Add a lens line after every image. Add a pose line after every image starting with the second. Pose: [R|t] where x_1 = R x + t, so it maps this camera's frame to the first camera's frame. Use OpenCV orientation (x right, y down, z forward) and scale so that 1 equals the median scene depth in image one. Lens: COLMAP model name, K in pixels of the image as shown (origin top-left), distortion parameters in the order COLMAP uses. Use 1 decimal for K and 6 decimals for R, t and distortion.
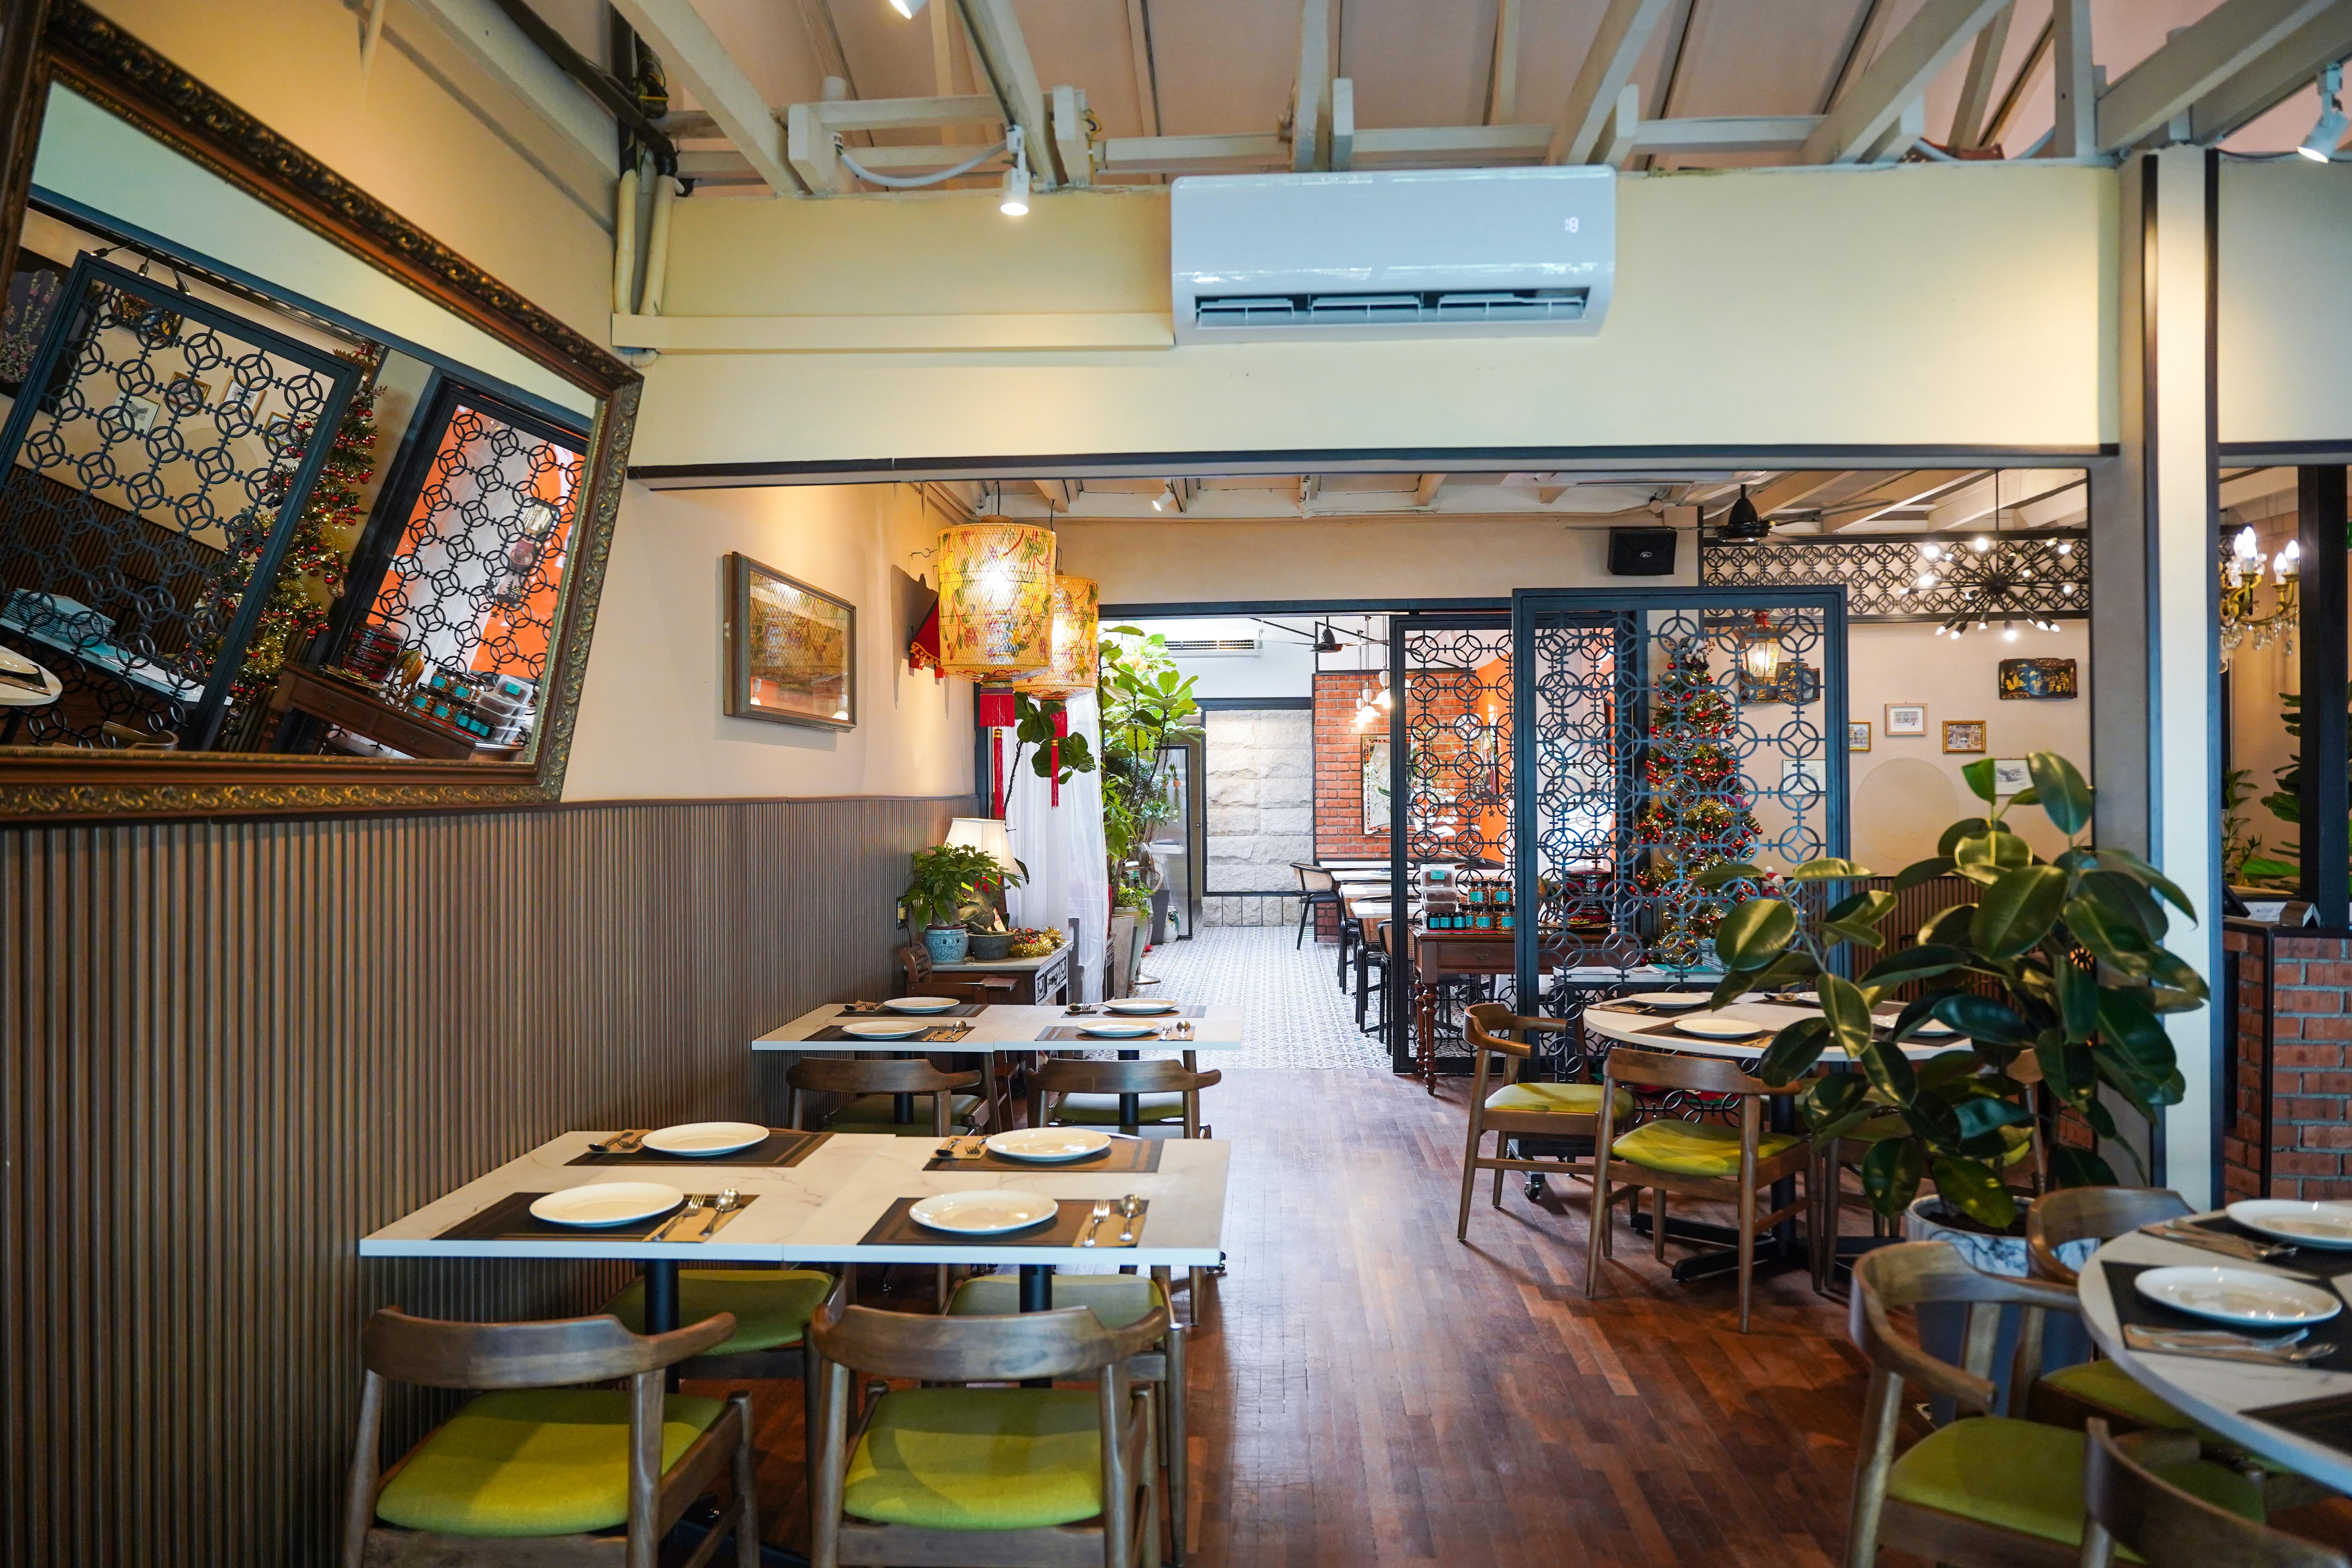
lens RADIAL K [[1645.3, 0, 1176.1], [0, 1645.3, 784.8], [0, 0, 1]] dist [-0.000597, -0.001339]
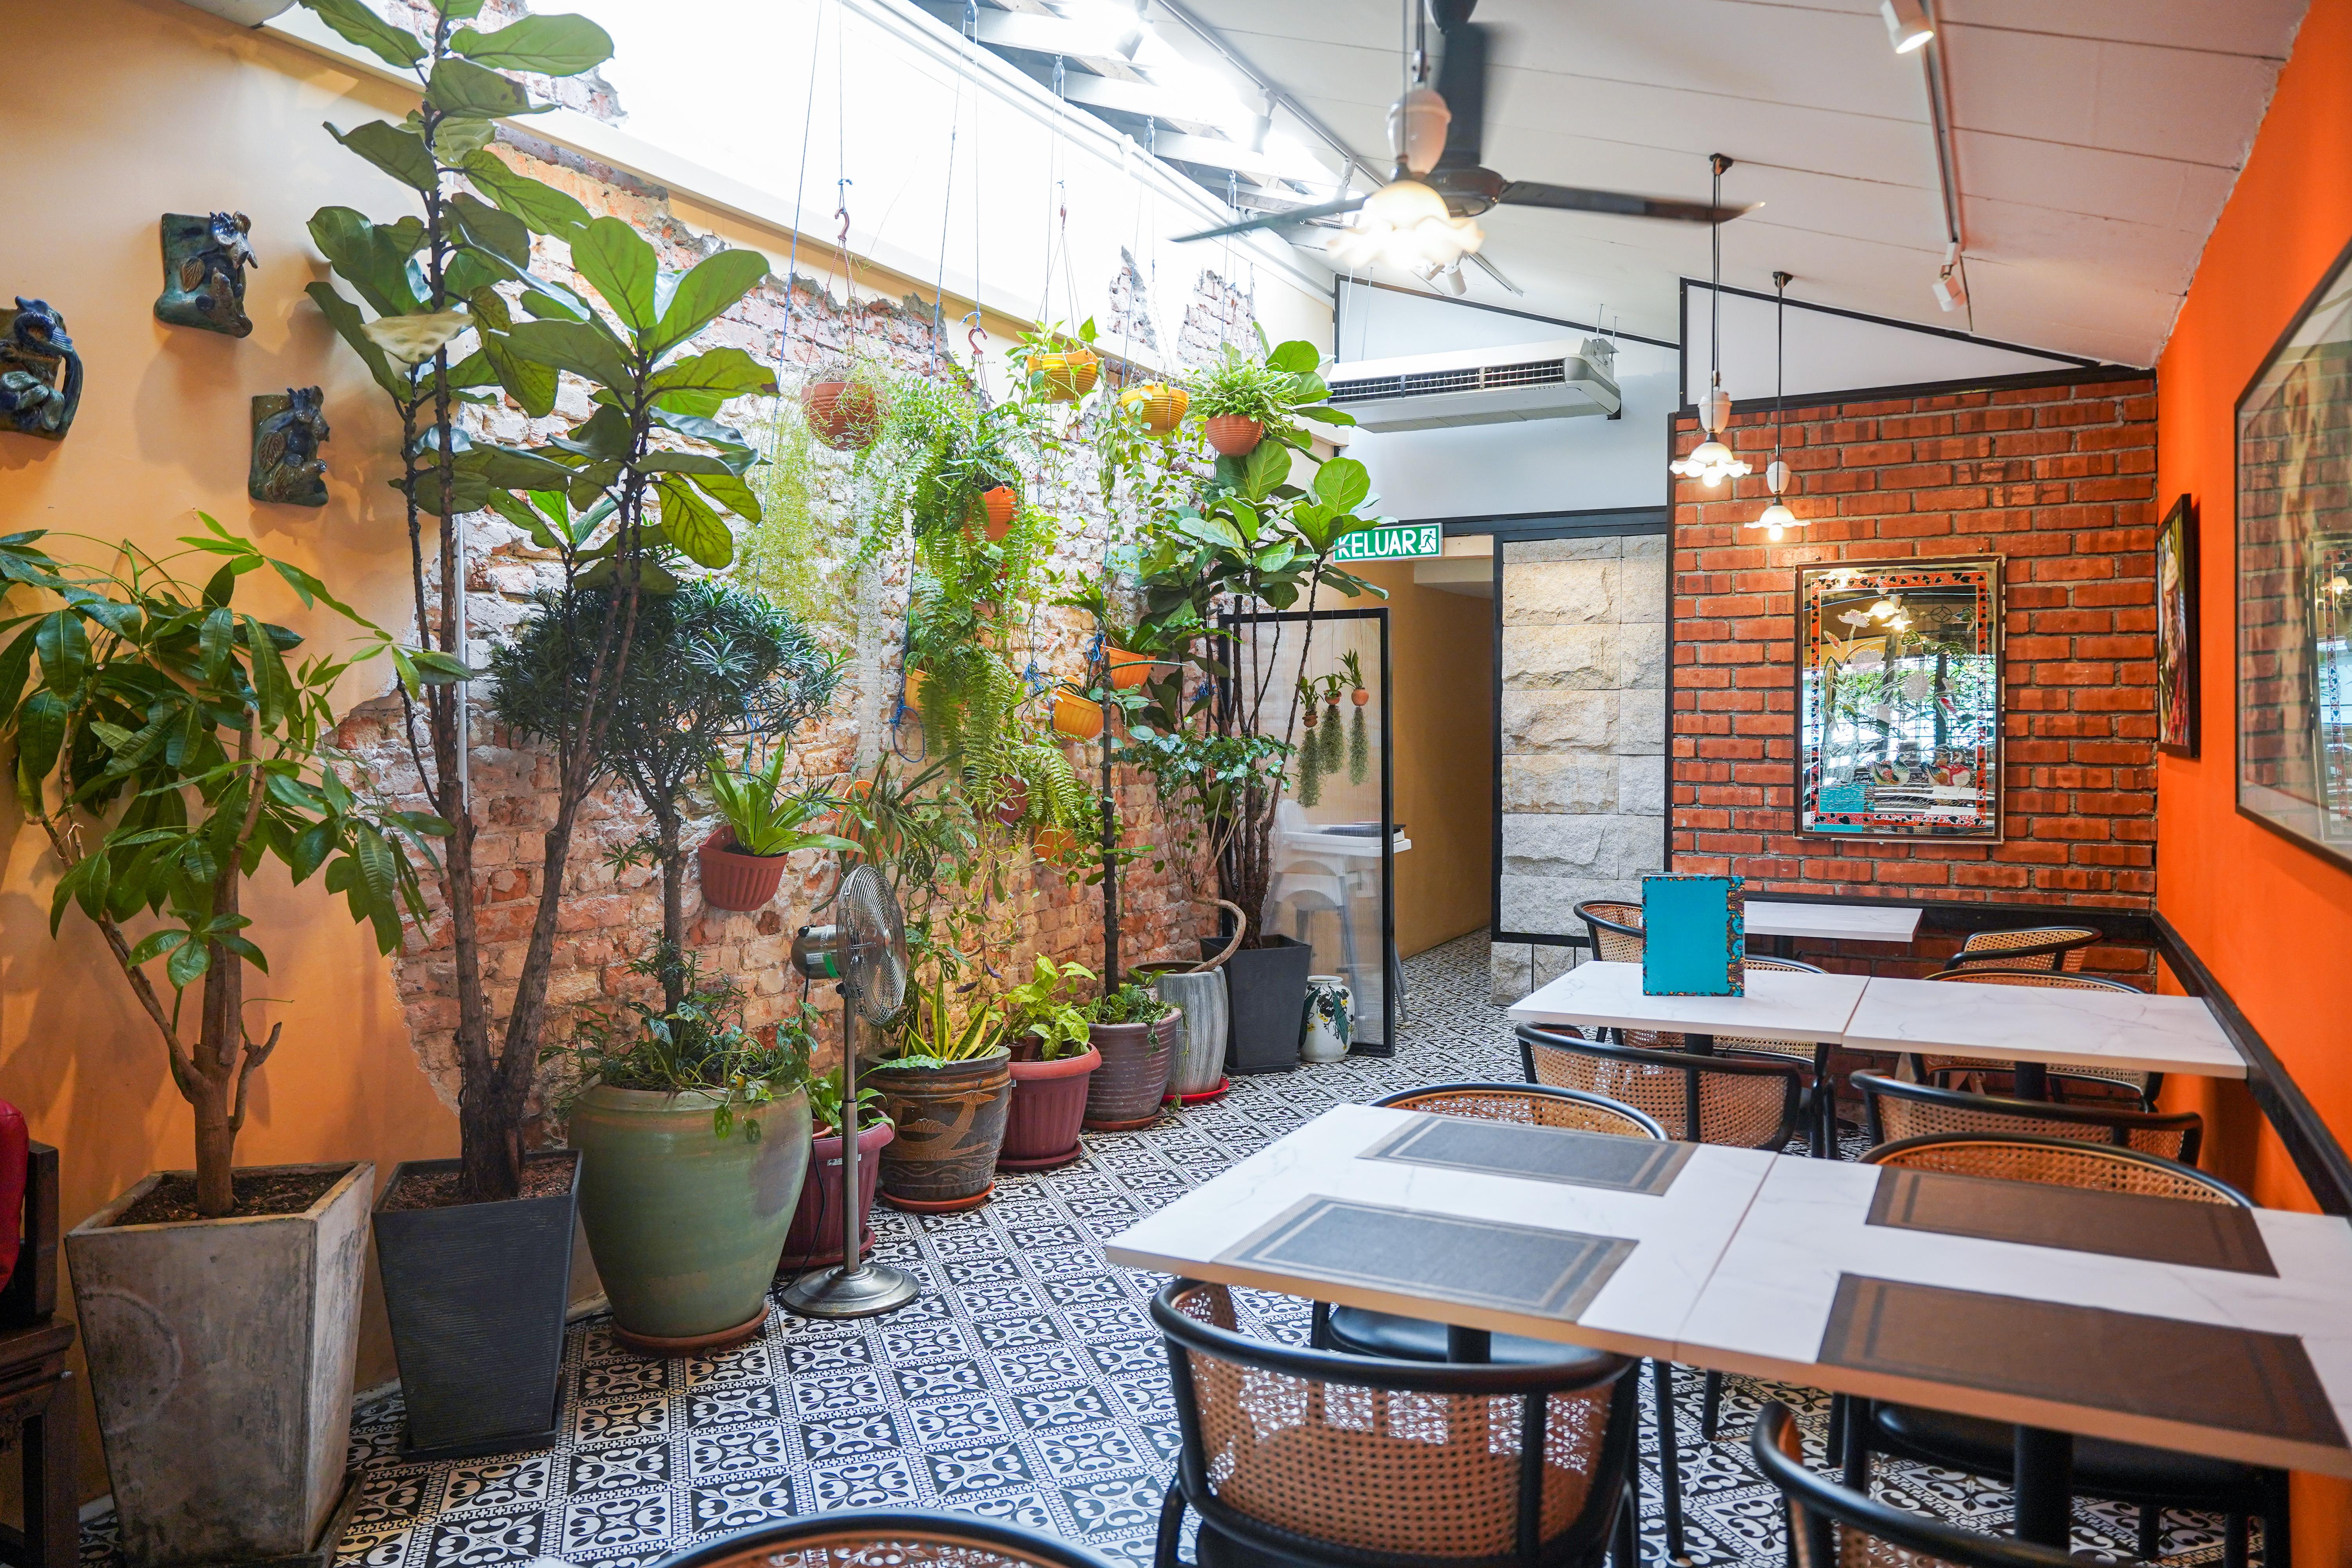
lens RADIAL K [[1679.5, 0, 1150.9], [0, 1679.5, 747.2], [0, 0, 1]] dist [0.013711, 0.002698]
pose [[0.911444, 0.015952, -0.411116, 0.136025], [-0.007551, 0.999728, 0.022050, 0.003250], [0.411356, -0.016993, 0.911316, 0.582360]]
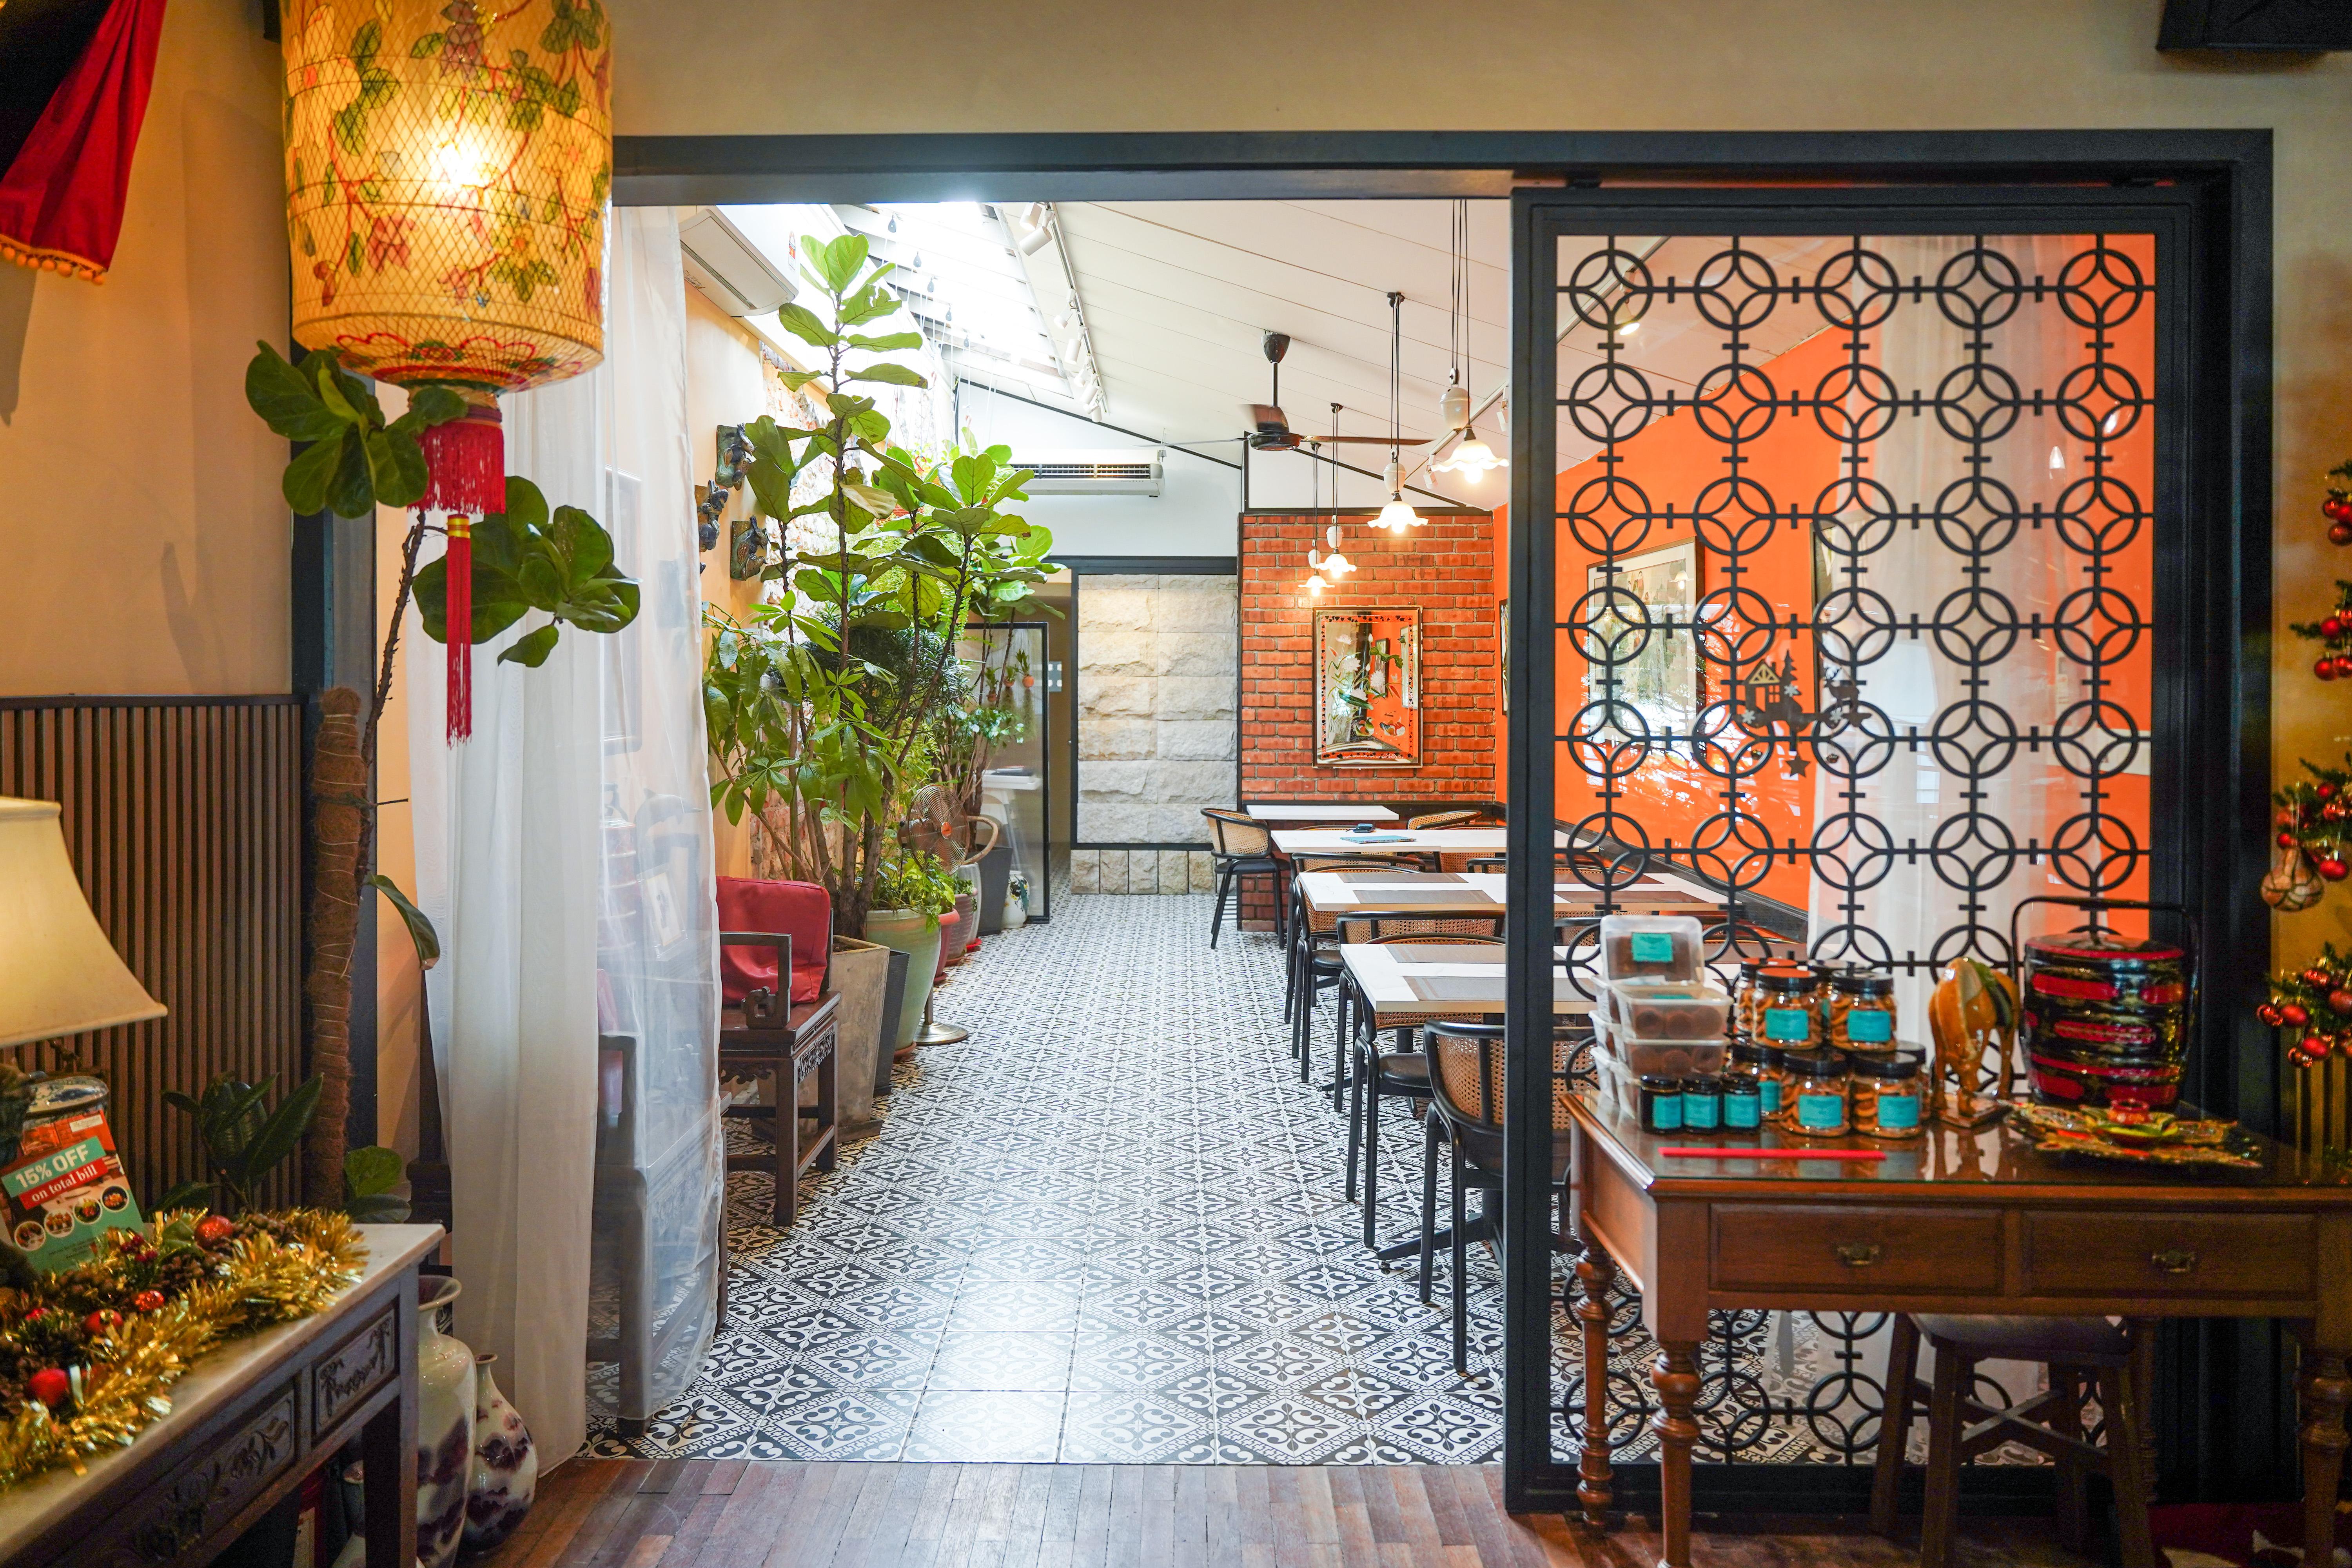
lens RADIAL K [[1645.3, 0, 1176.1], [0, 1645.3, 686.8], [0, 0, 1]] dist [-0.000597, -0.001339]
pose [[0.998296, 0.012485, 0.057008, 0.022069], [-0.012438, 0.999922, -0.001185, 0.001479], [-0.057018, 0.000474, 0.998373, 0.357570]]
